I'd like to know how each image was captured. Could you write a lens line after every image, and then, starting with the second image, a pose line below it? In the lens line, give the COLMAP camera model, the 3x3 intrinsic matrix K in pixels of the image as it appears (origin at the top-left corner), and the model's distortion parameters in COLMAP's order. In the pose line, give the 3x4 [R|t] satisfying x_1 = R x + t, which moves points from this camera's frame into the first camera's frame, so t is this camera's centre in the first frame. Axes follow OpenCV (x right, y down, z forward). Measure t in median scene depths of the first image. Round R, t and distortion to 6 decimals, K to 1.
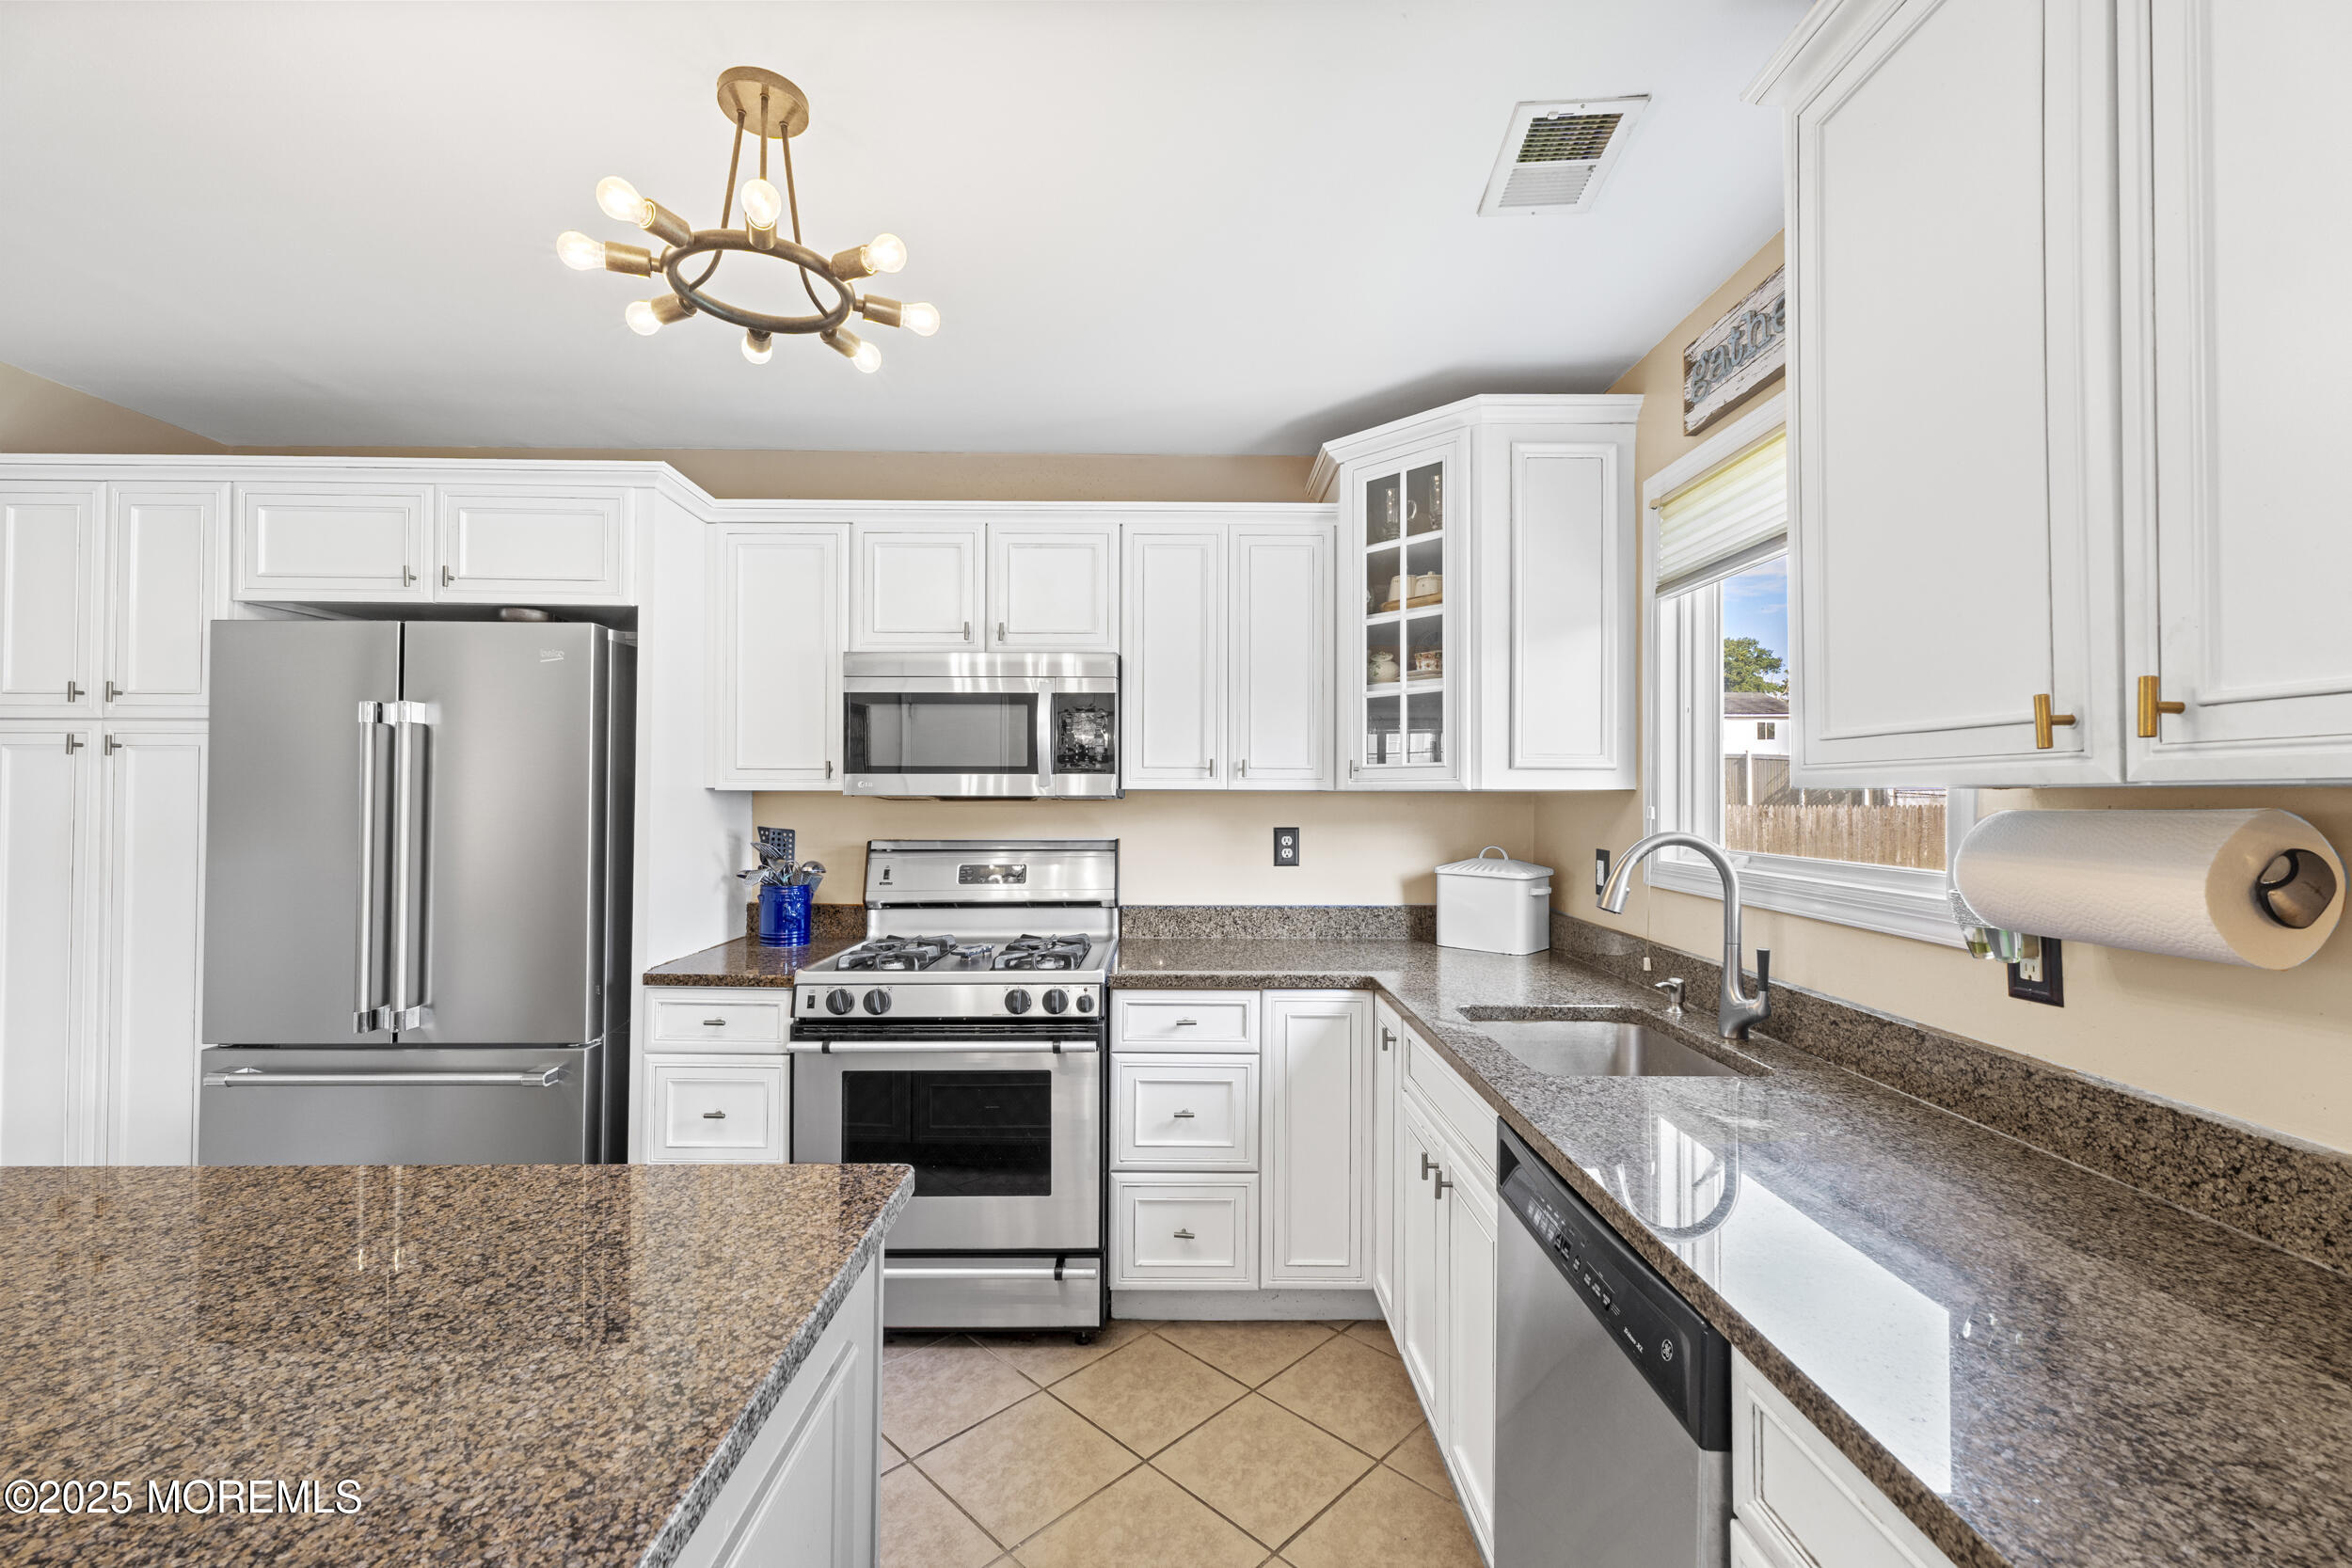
lens RADIAL K [[991.5, 0, 1182.9], [0, 991.5, 777.2], [0, 0, 1]] dist [0.008704, -0.001888]
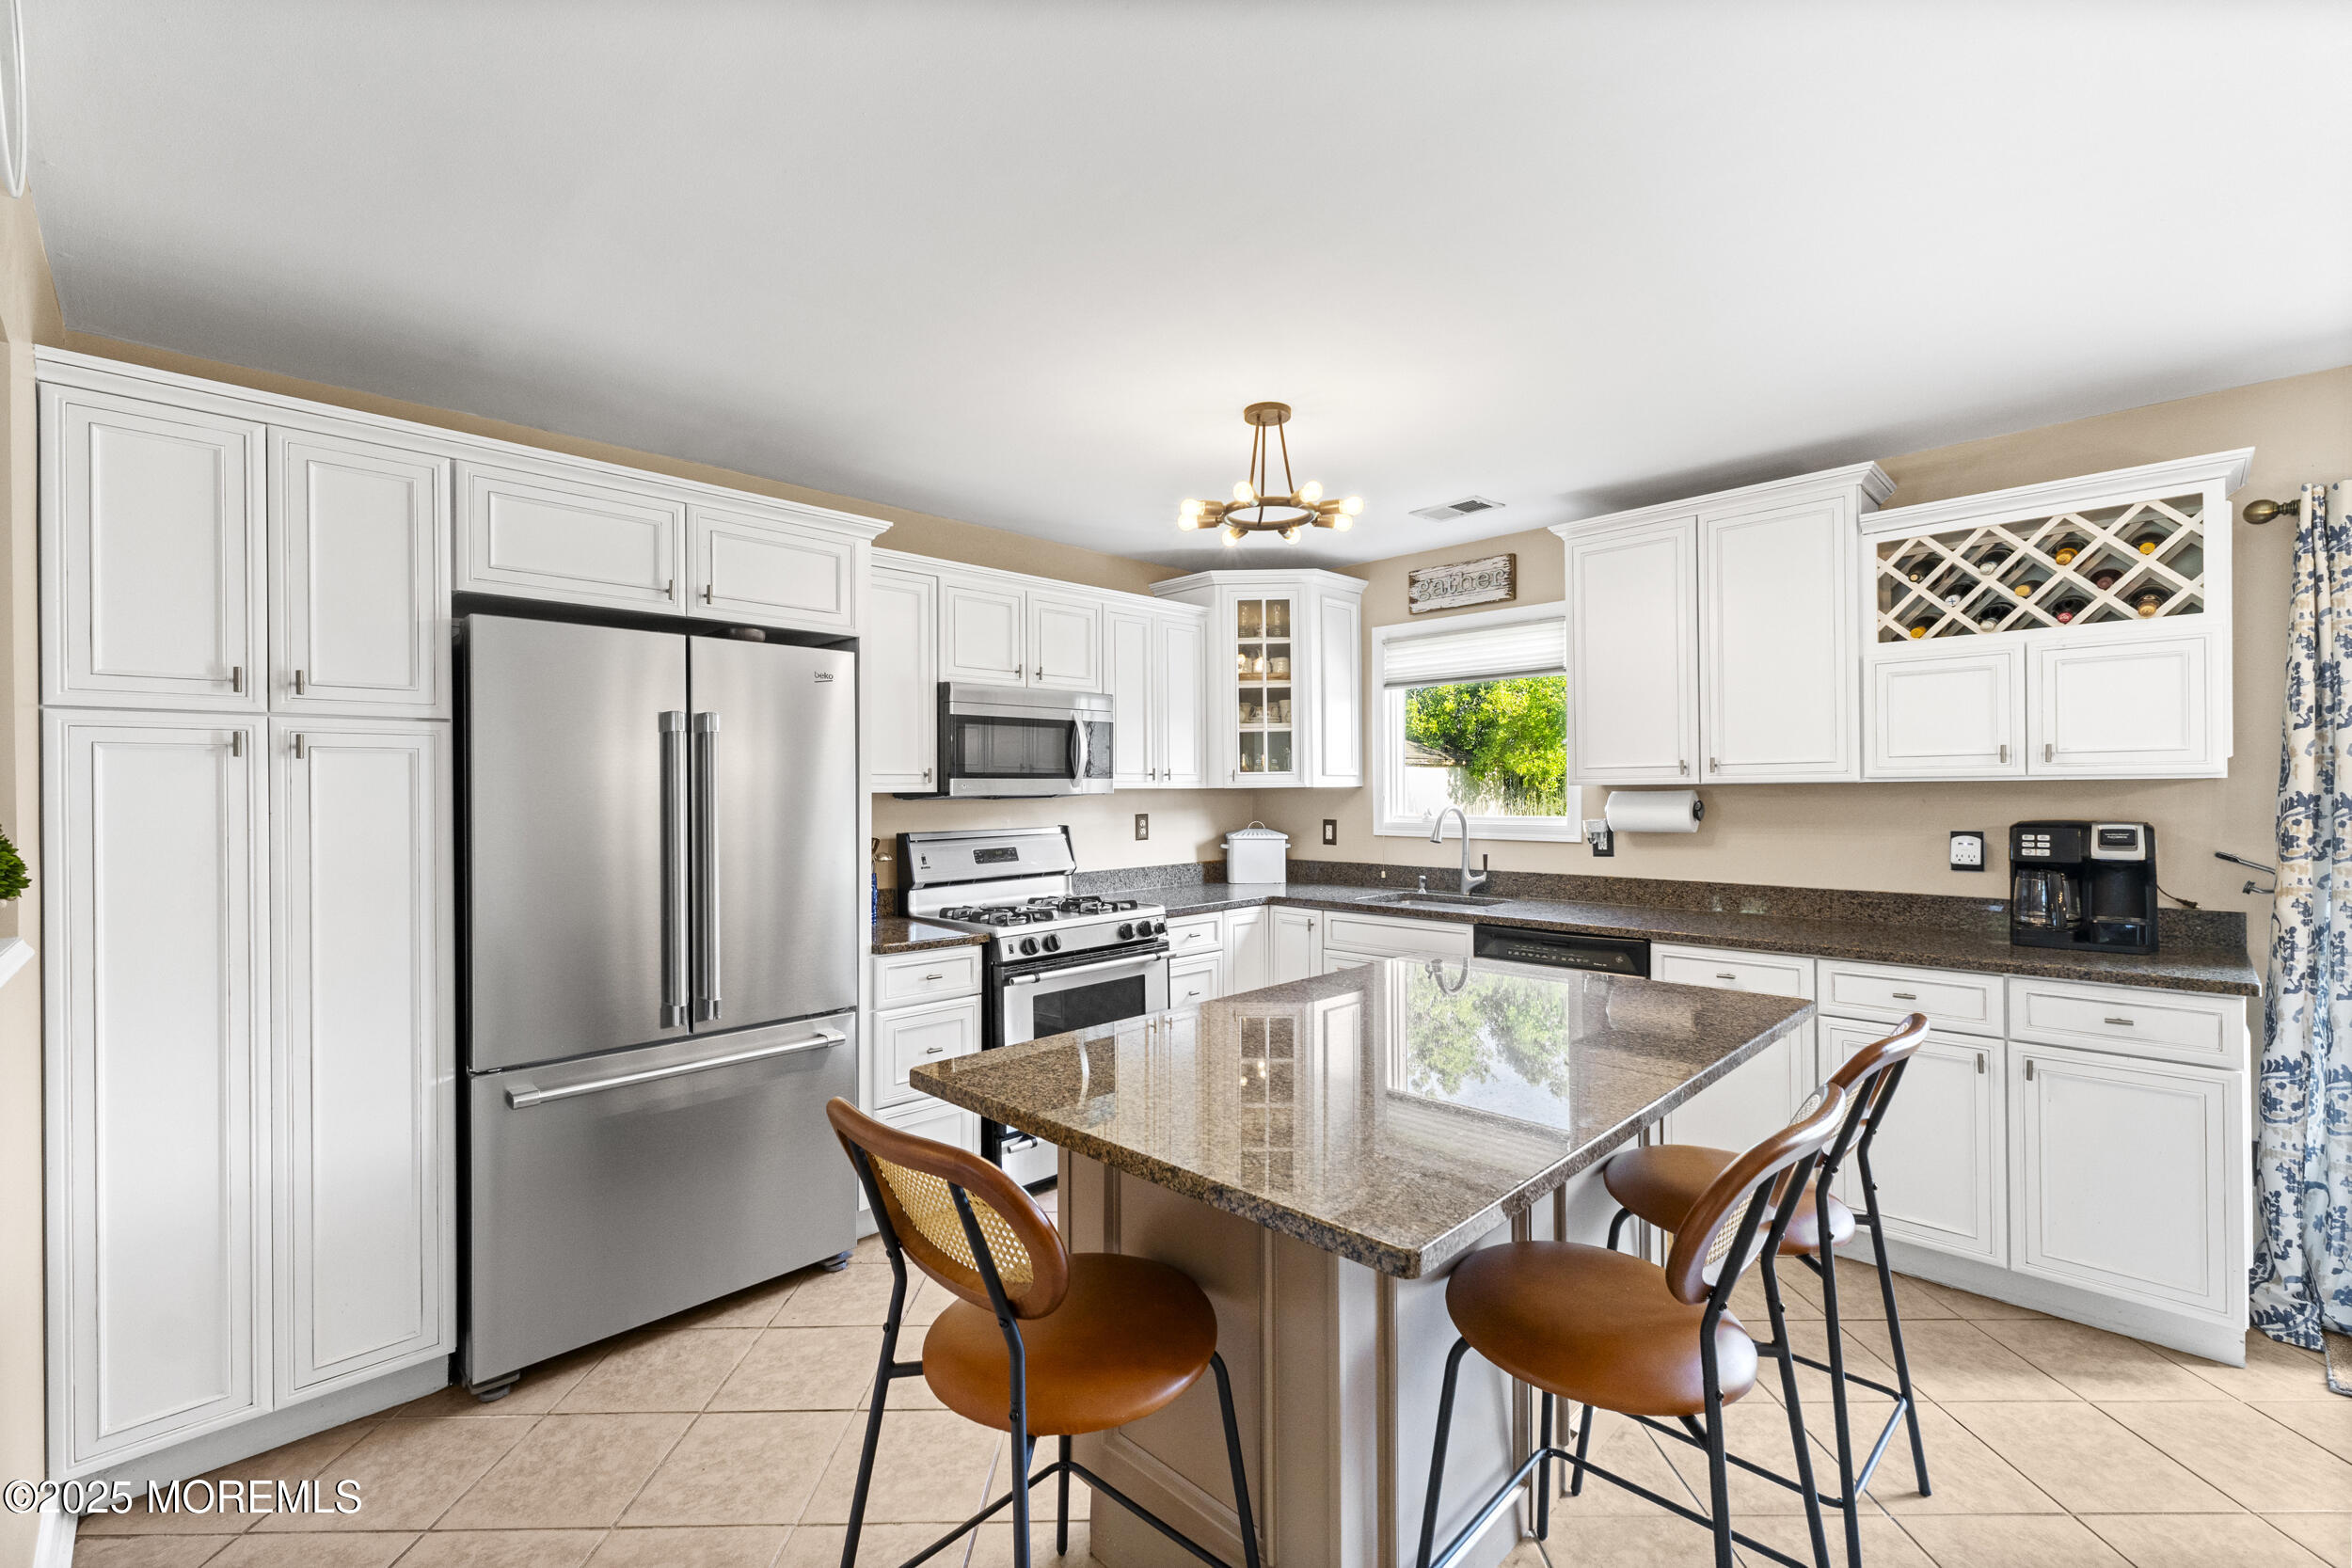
lens RADIAL K [[991.5, 0, 1188.0], [0, 991.5, 791.8], [0, 0, 1]] dist [0.008704, -0.001888]
pose [[0.705858, -0.011057, 0.708267, -1.111408], [-0.000811, 0.999865, 0.016417, -0.008187], [-0.708353, -0.012162, 0.705754, -0.110768]]
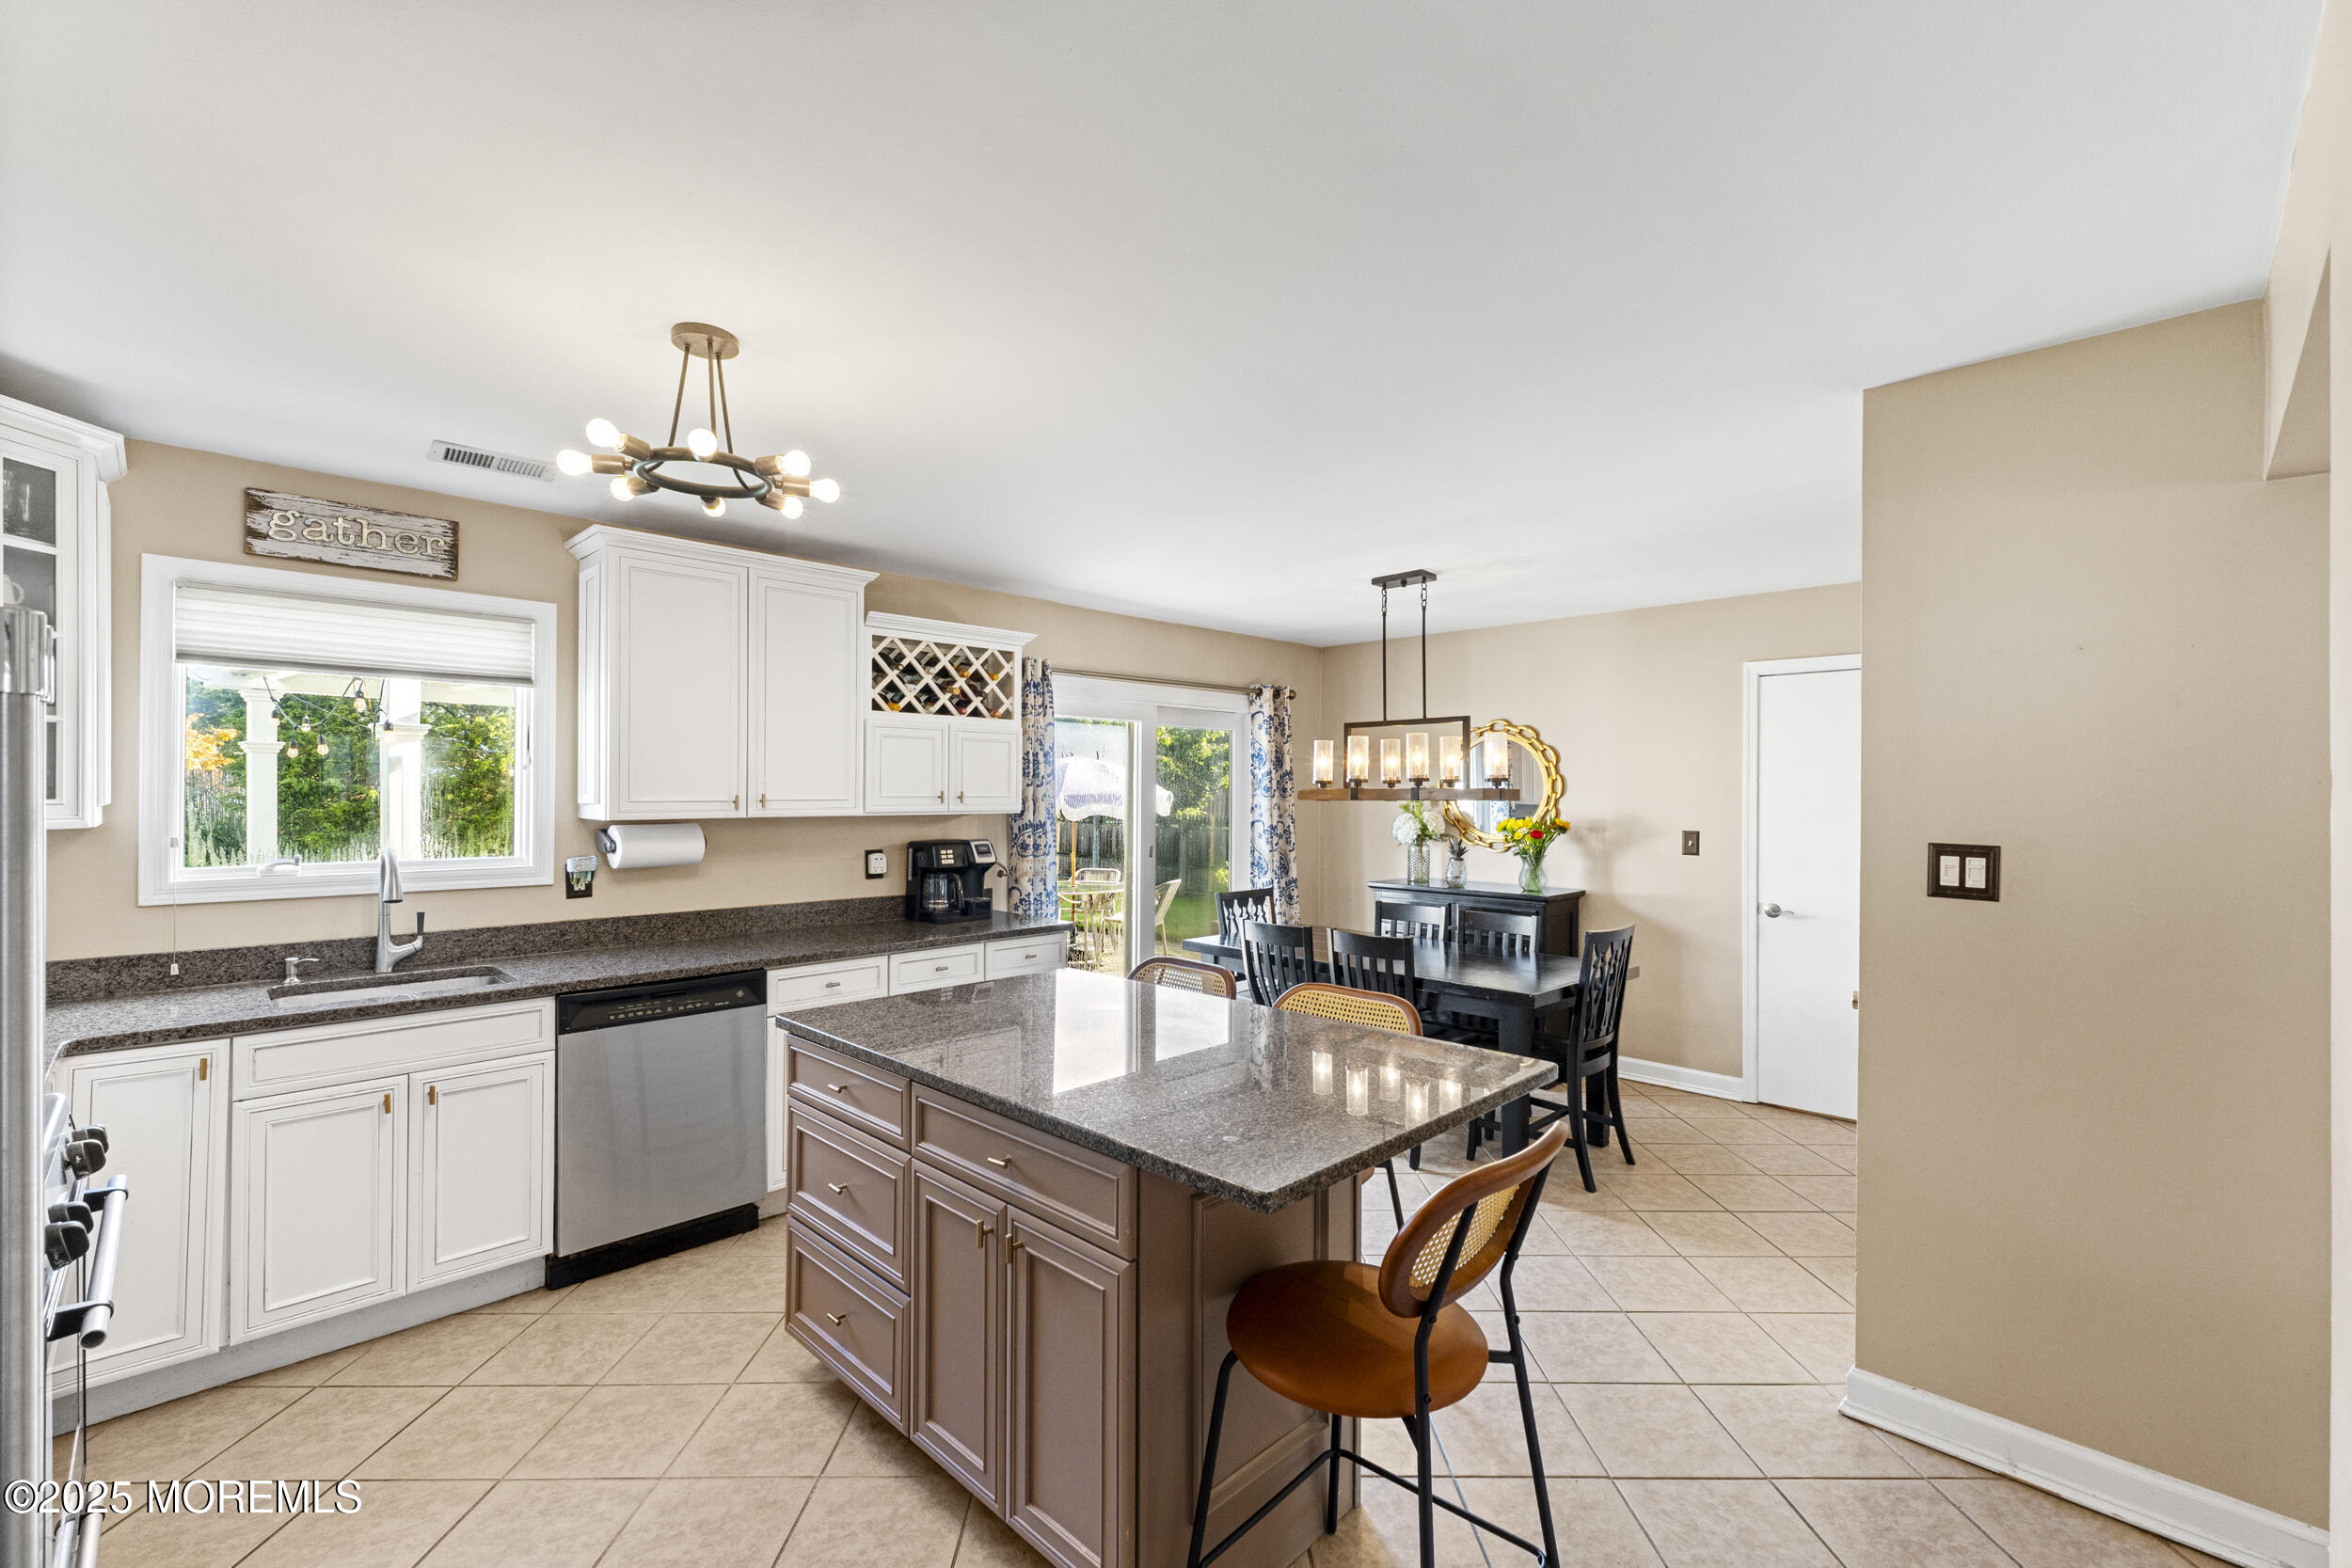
lens RADIAL K [[991.5, 0, 1184.3], [0, 991.5, 789.9], [0, 0, 1]] dist [0.008704, -0.001888]
pose [[-0.706995, -0.003722, 0.707209, -1.138391], [-0.017678, 0.999767, -0.012412, -0.031010], [-0.706998, -0.021278, -0.706896, 0.914671]]
